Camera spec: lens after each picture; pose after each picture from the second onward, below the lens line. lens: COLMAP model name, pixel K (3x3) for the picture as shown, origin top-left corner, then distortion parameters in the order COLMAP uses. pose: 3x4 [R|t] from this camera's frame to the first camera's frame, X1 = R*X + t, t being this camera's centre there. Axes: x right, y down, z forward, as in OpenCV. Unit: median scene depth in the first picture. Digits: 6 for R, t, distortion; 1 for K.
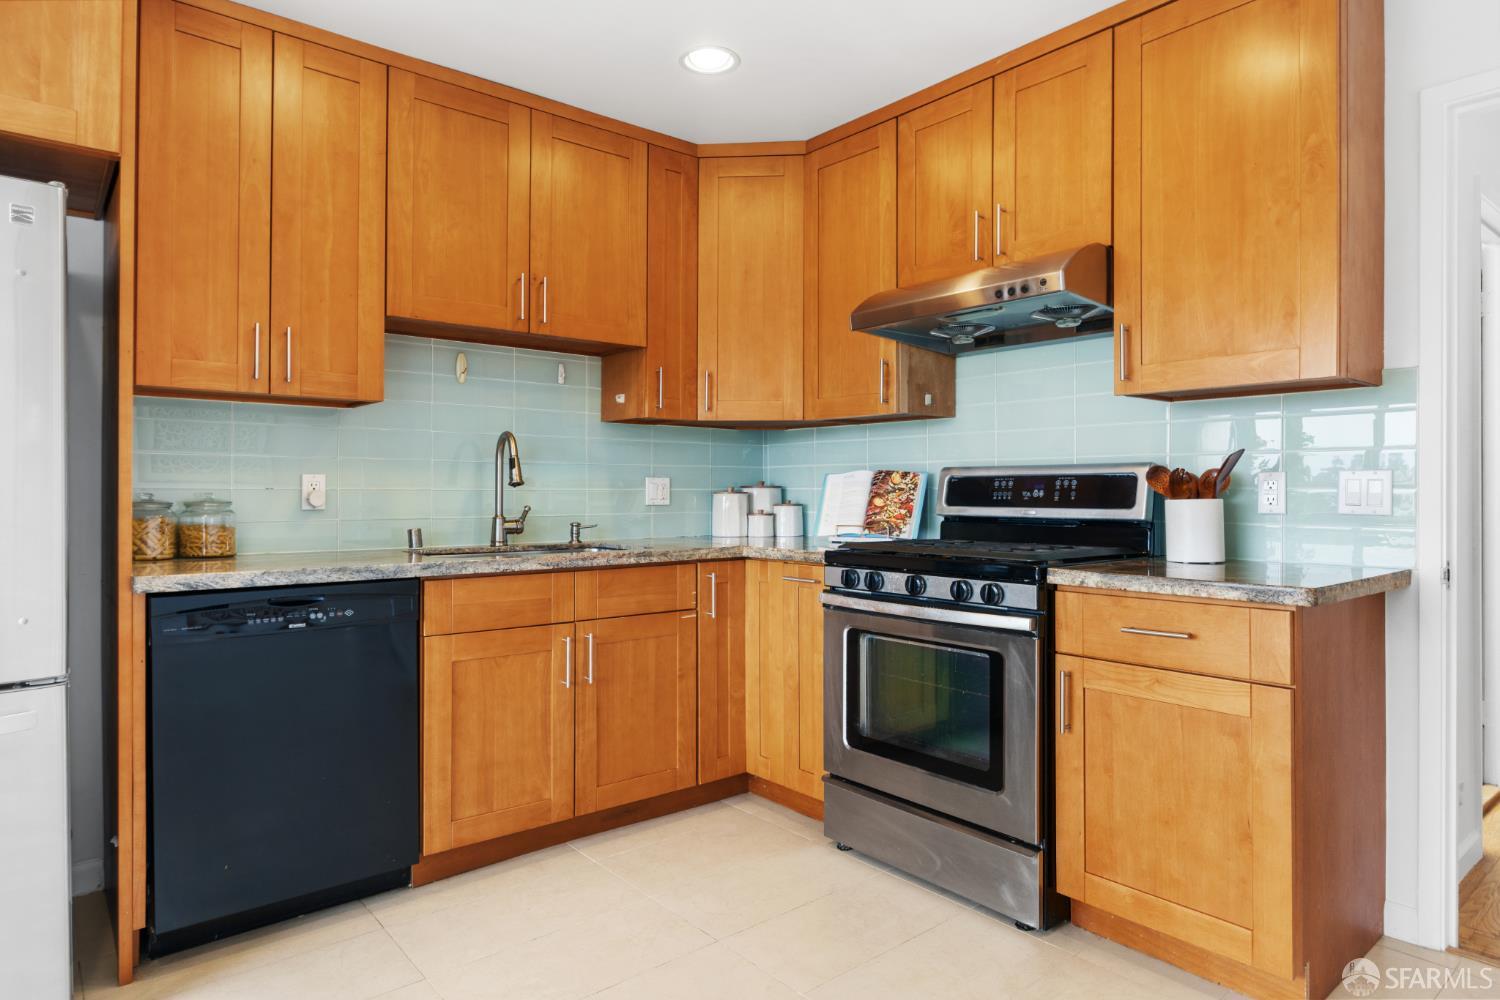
lens RADIAL K [[879.2, 0, 750.8], [0, 879.2, 490.0], [0, 0, 1]] dist [-0.006087, 0.003089]
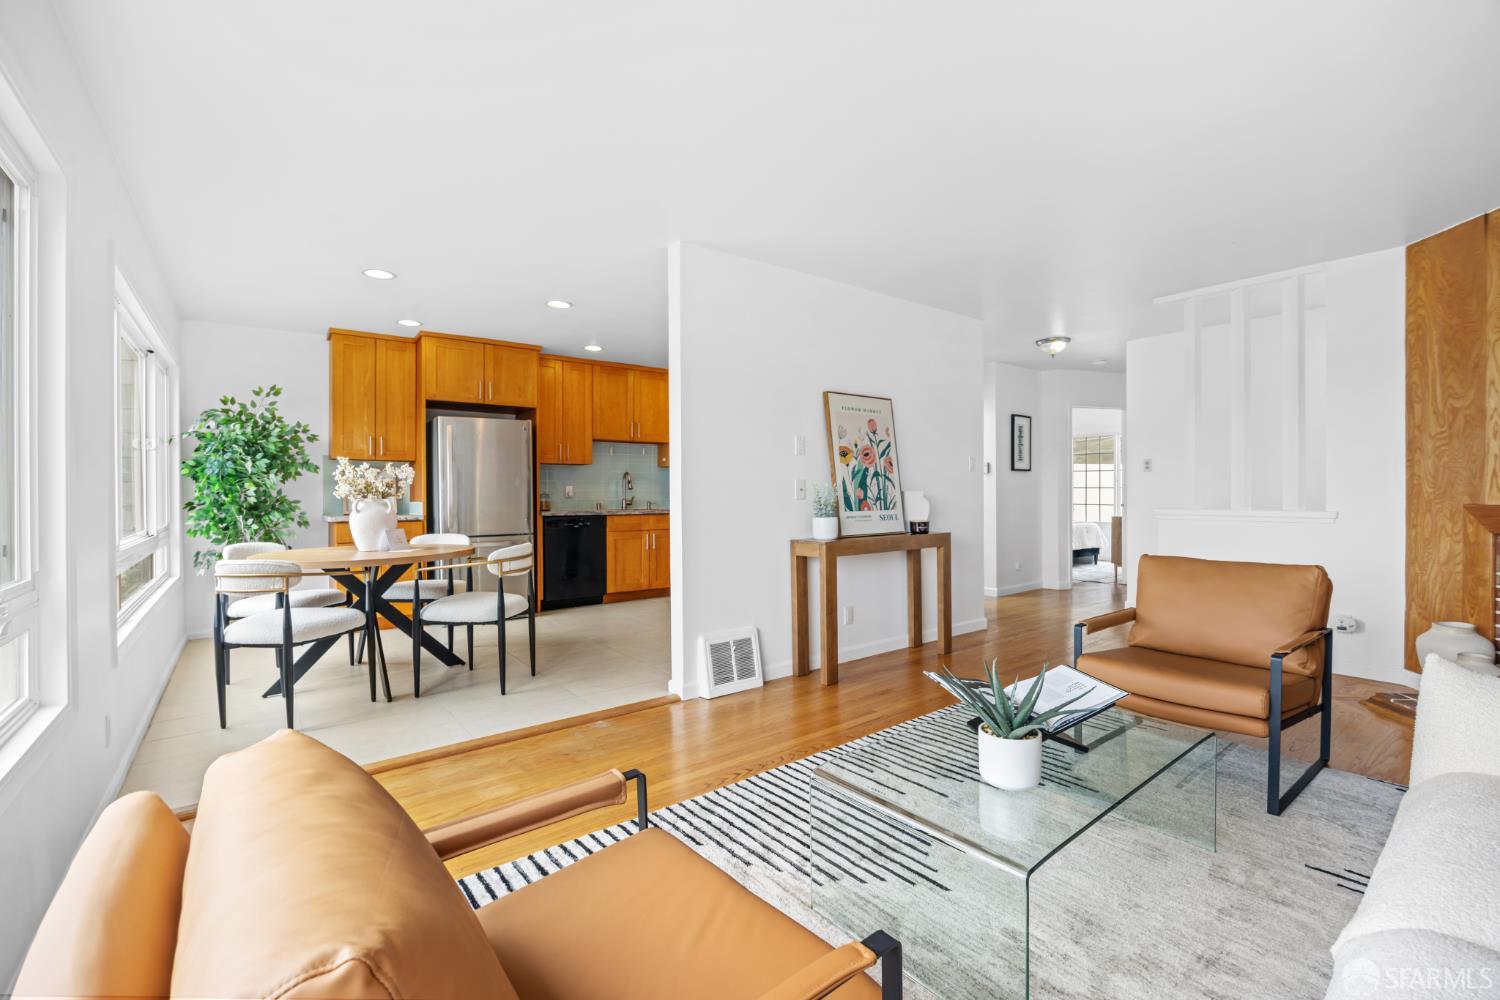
lens RADIAL K [[643.0, 0, 751.1], [0, 643.0, 495.1], [0, 0, 1]] dist [0.001709, 0.000277]
pose [[0.999252, -0.006924, -0.038053, 0.304495], [0.006998, 0.999974, 0.001816, 0.017882], [0.038039, -0.002081, 0.999274, -1.548129]]
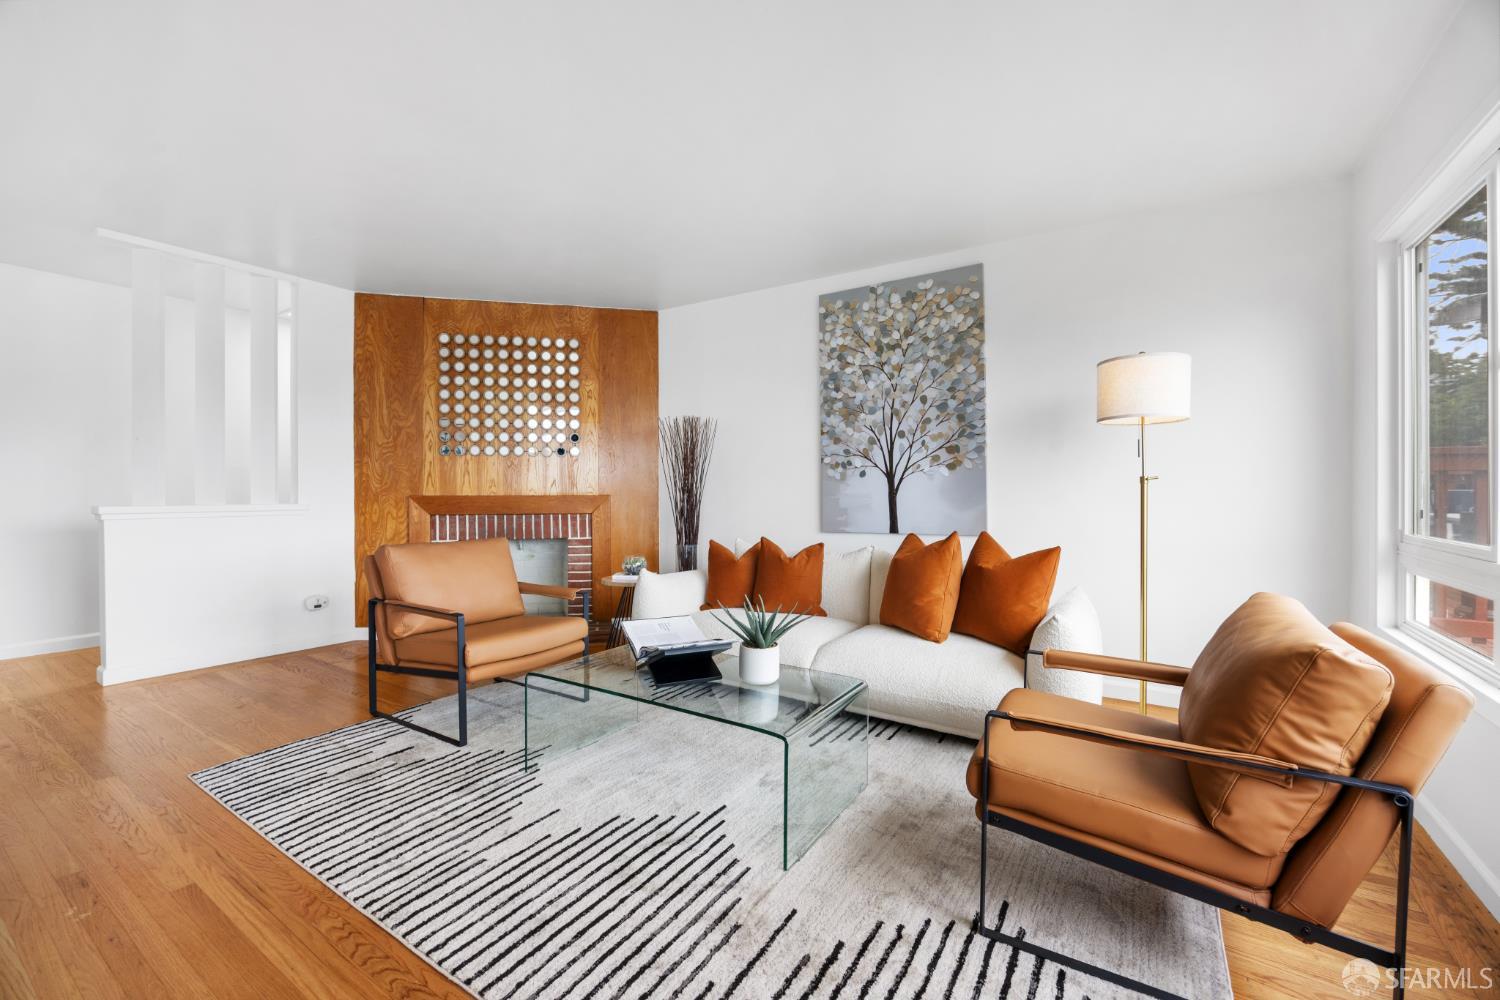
lens RADIAL K [[651.0, 0, 752.5], [0, 651.0, 494.6], [0, 0, 1]] dist [-0.004519, -0.000590]
pose [[-0.315727, -0.004303, 0.948840, -2.593964], [0.002212, 0.999984, 0.005271, 0.105559], [-0.948847, 0.003762, -0.315713, 2.761078]]
